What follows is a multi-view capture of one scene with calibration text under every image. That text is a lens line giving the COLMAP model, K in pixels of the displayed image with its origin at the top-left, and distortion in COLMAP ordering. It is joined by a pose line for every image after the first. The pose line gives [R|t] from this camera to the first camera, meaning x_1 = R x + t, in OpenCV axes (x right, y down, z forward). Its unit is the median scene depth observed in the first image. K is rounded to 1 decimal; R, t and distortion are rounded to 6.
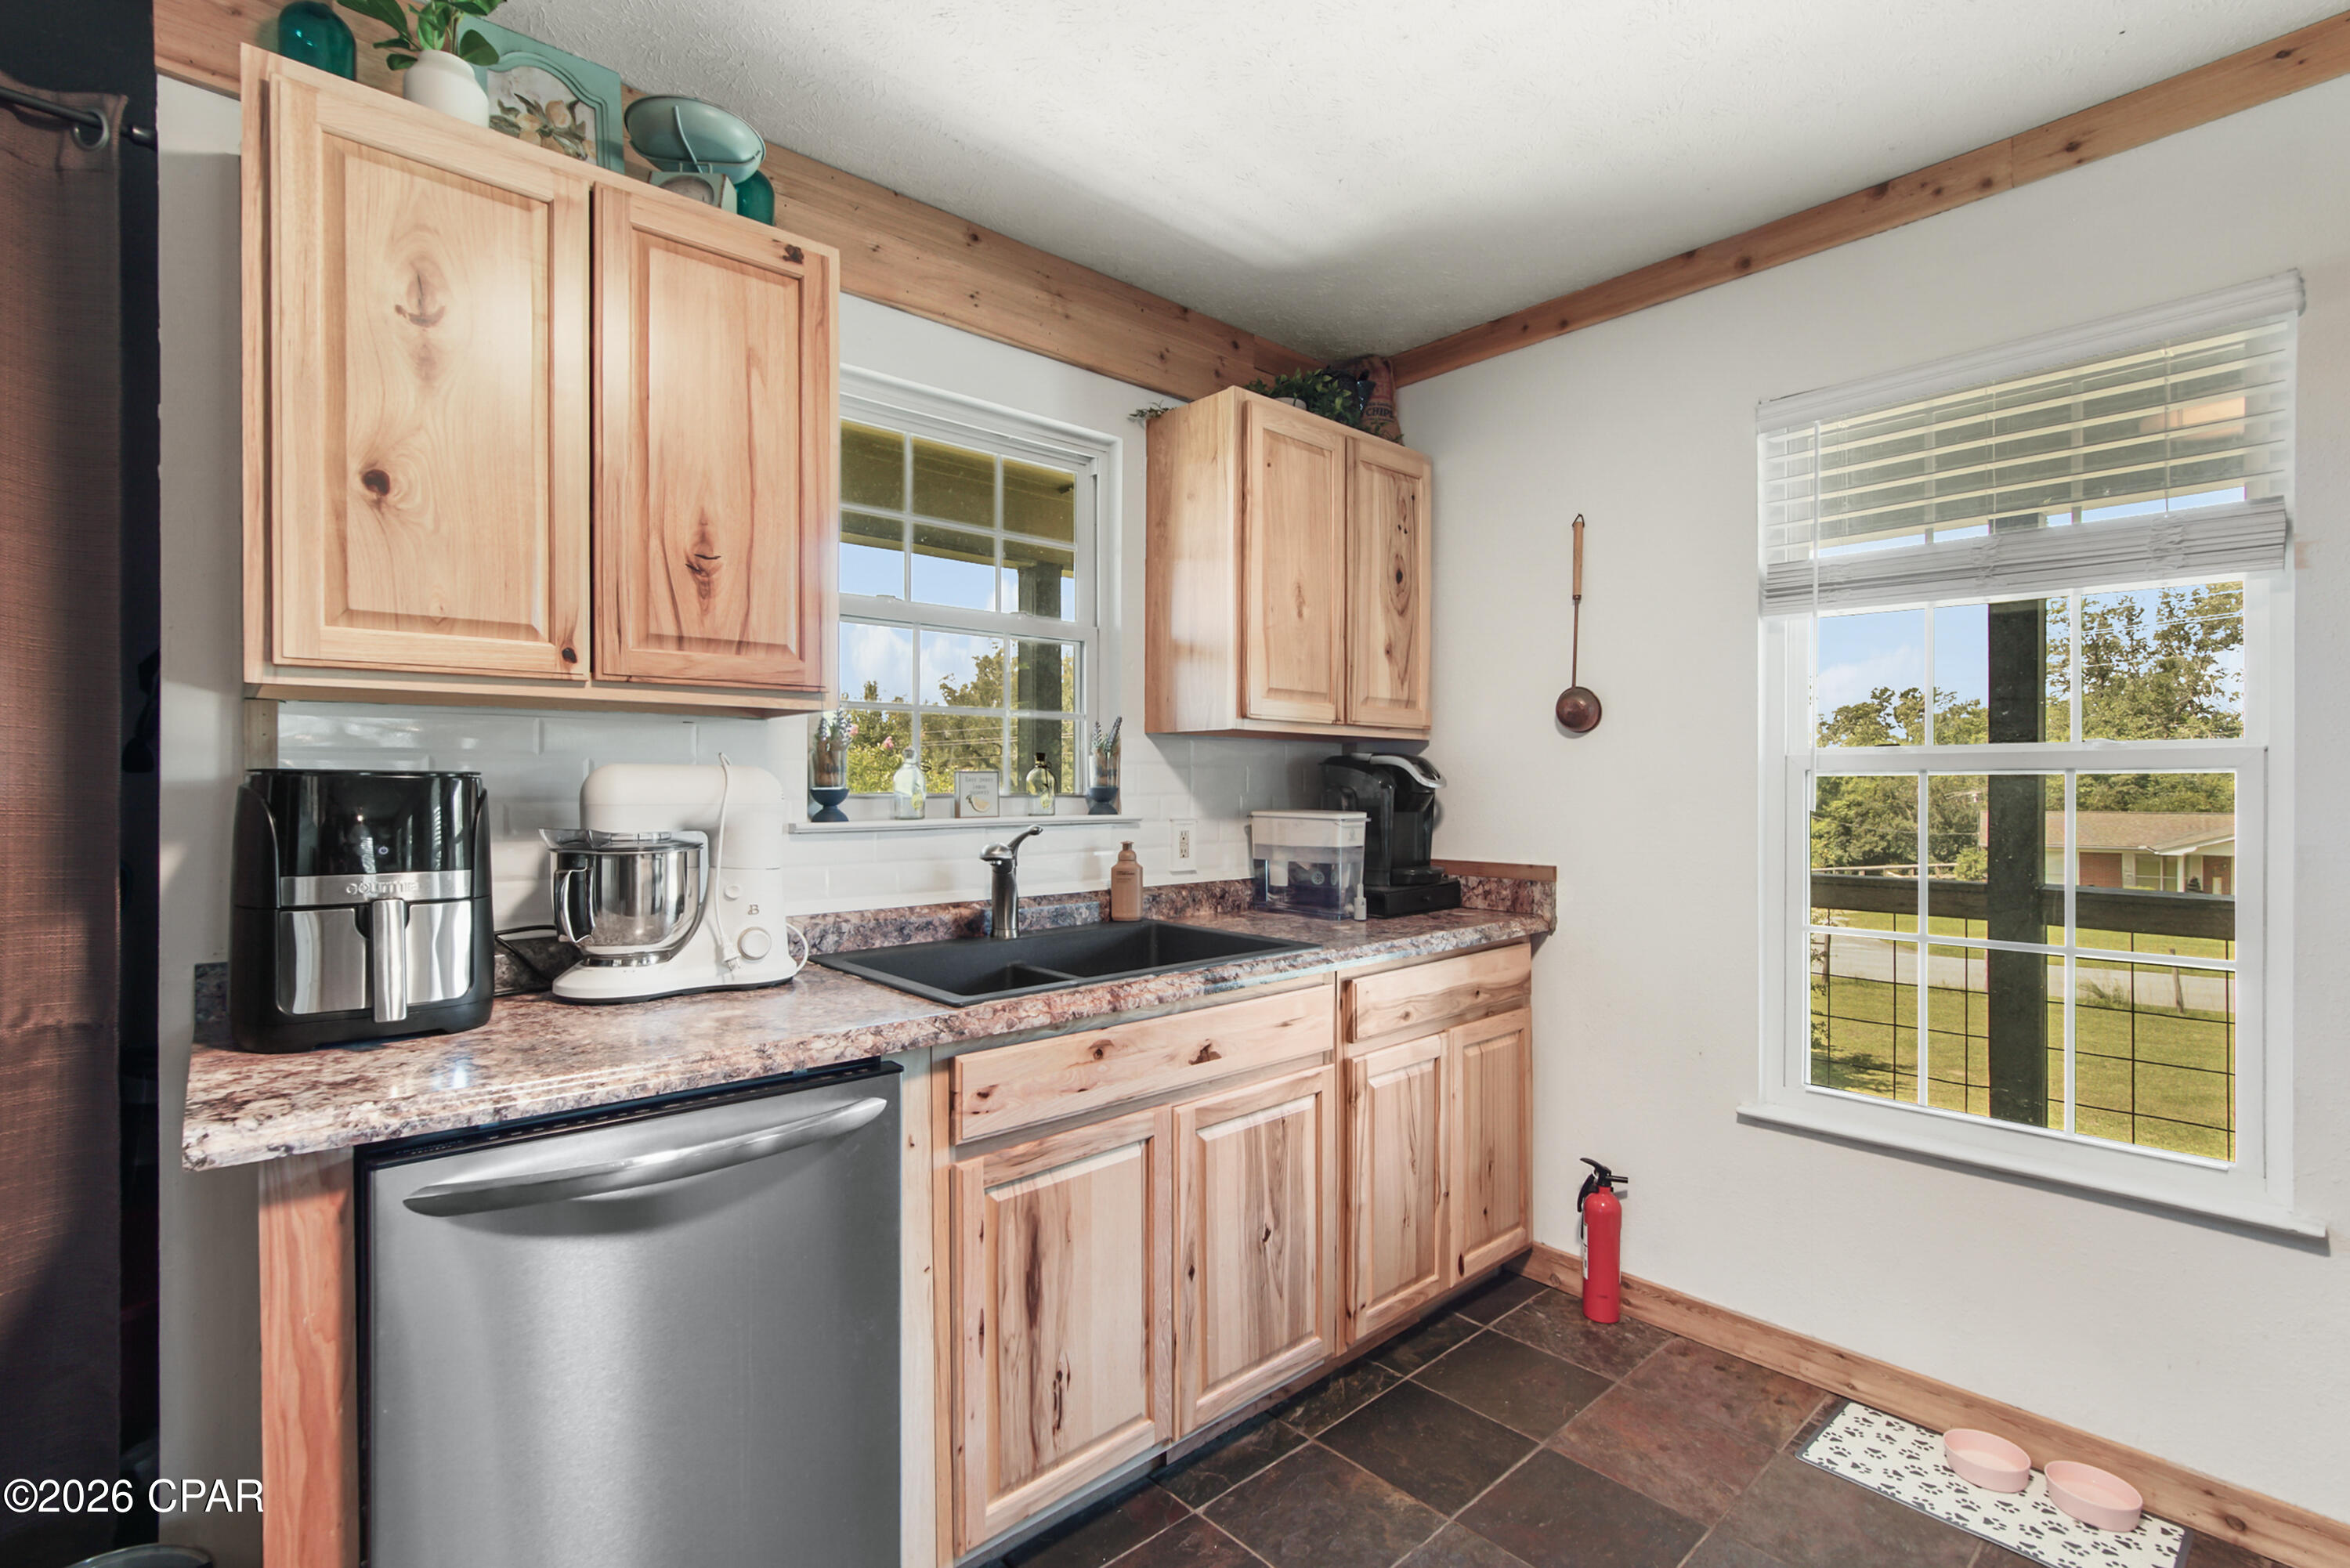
lens RADIAL K [[1148.8, 0, 1175.0], [0, 1148.8, 784.0], [0, 0, 1]] dist [-0.000704, 0.008055]
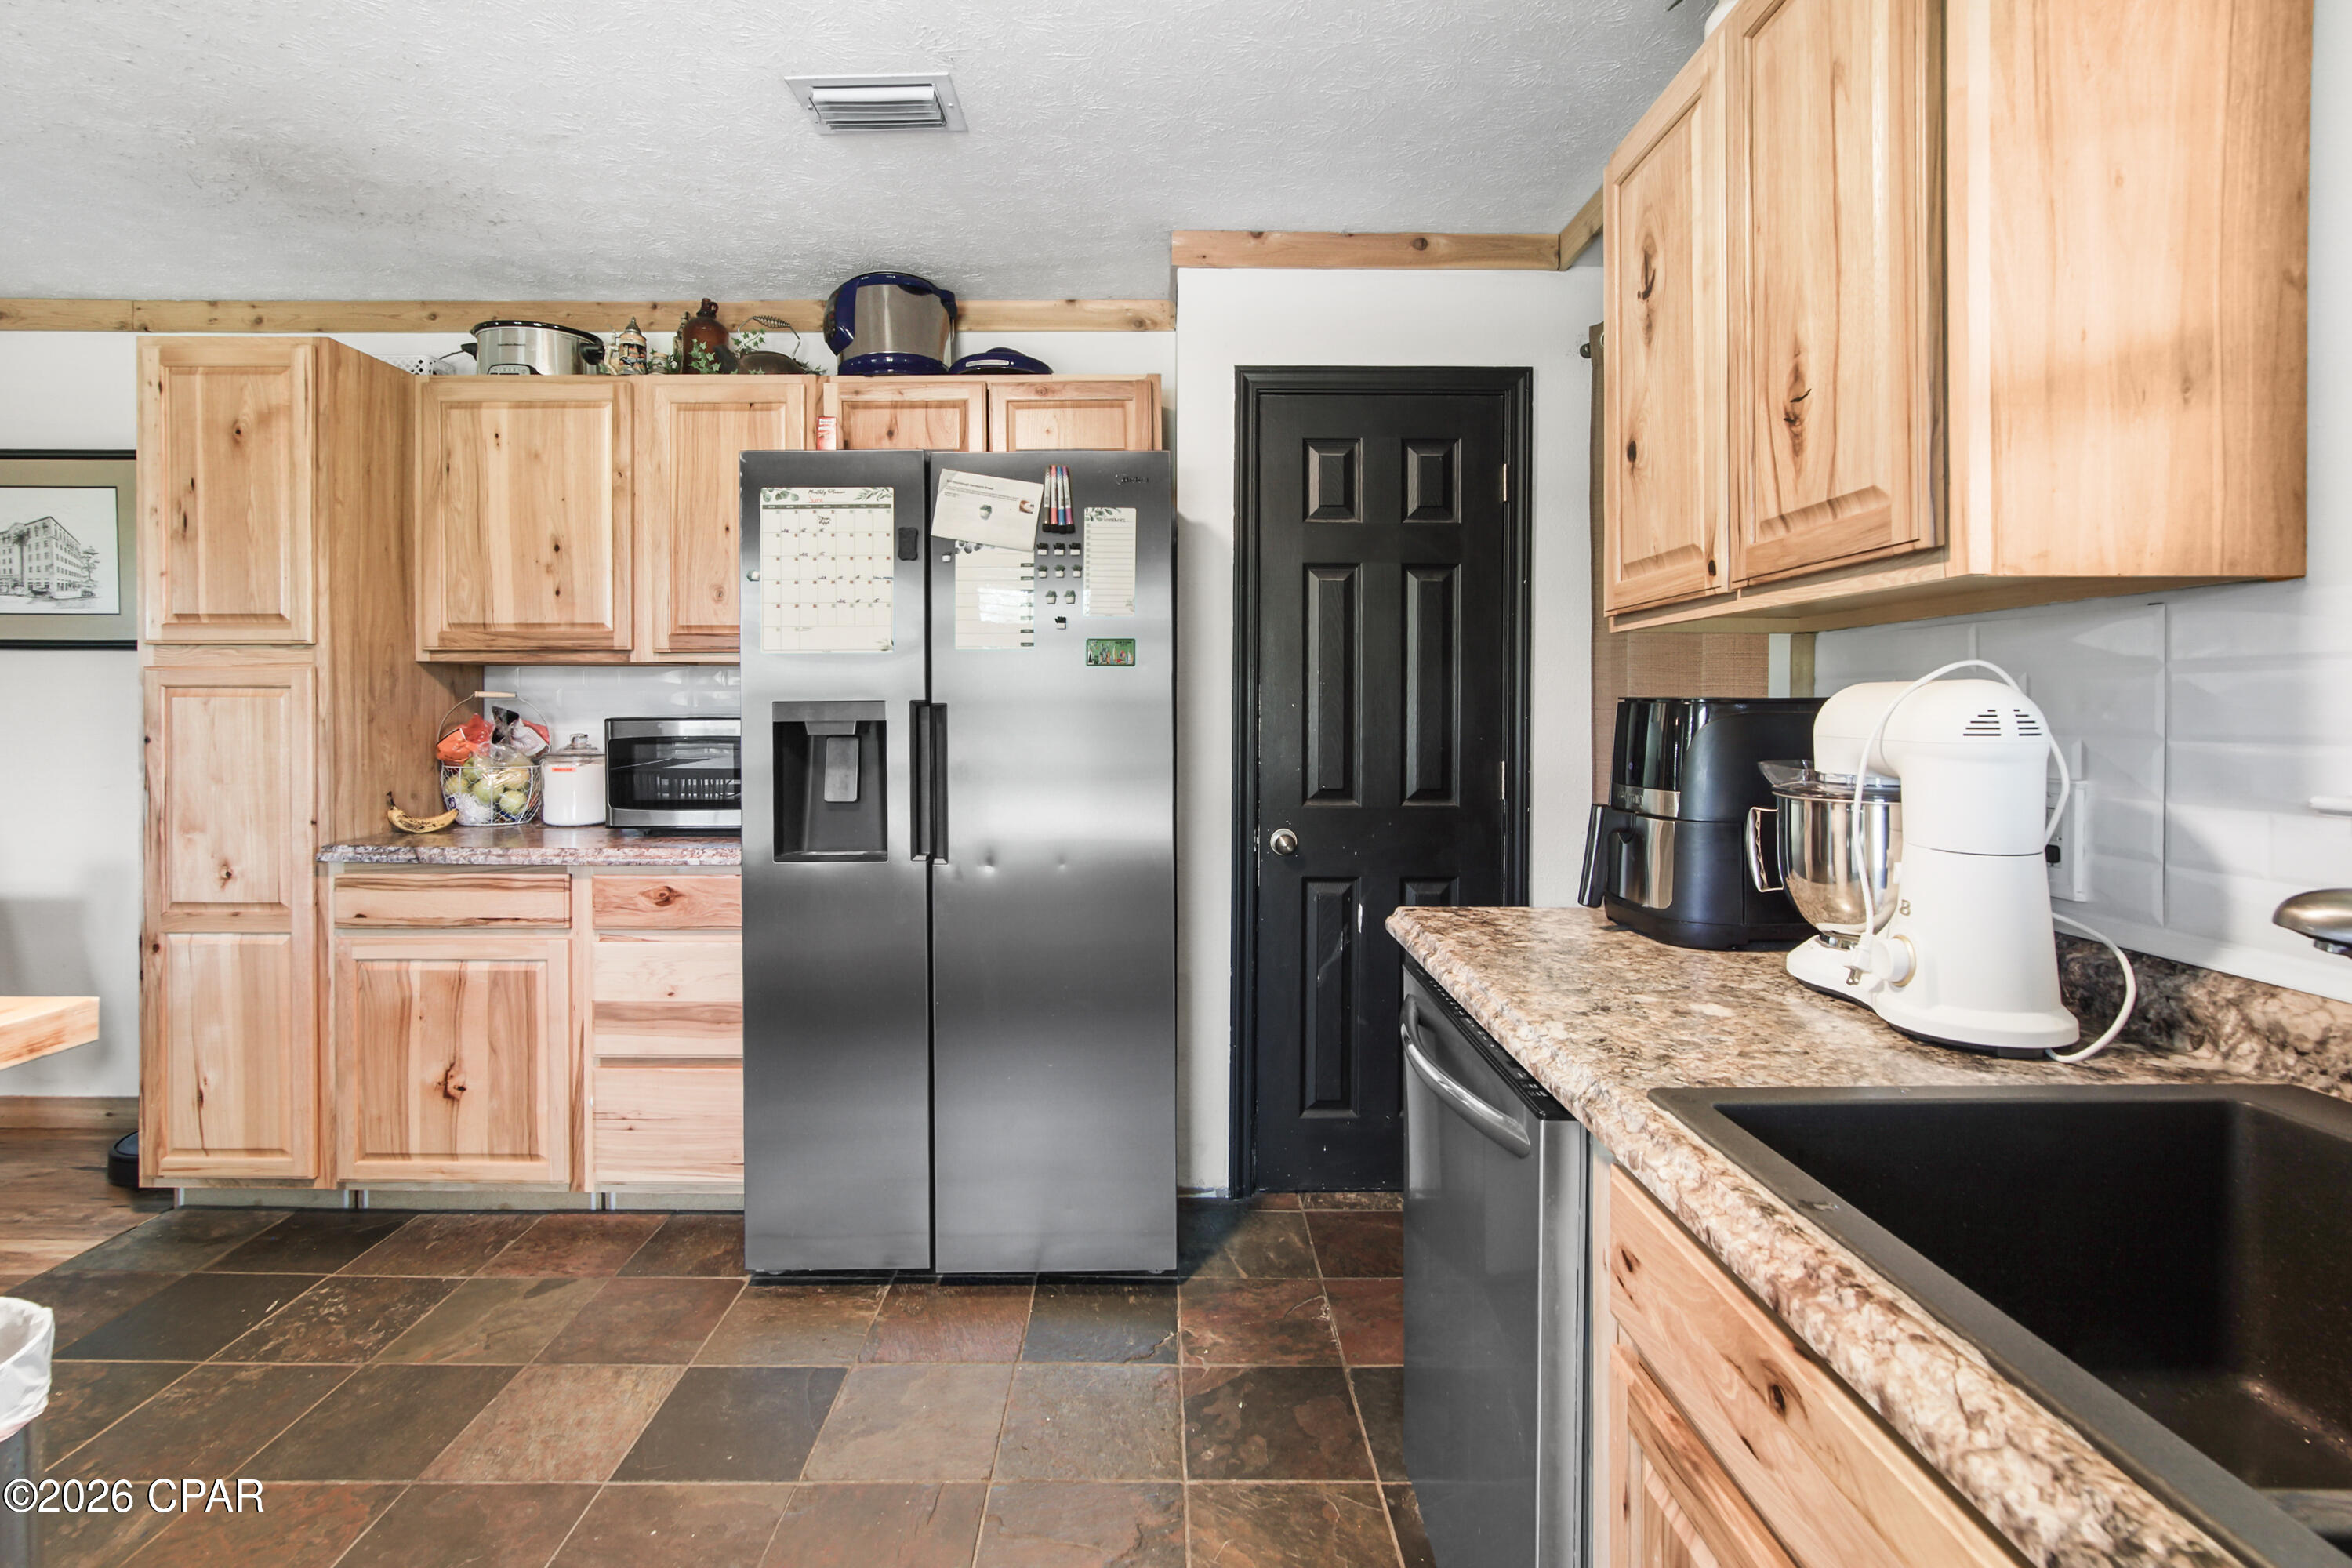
lens RADIAL K [[1149.9, 0, 1176.0], [0, 1149.9, 784.0], [0, 0, 1]] dist [-0.000704, 0.008055]
pose [[-0.585143, 0.028603, -0.810425, 0.402457], [-0.002136, 0.999320, 0.036813, 0.021837], [0.810927, 0.023272, -0.584684, 1.037779]]
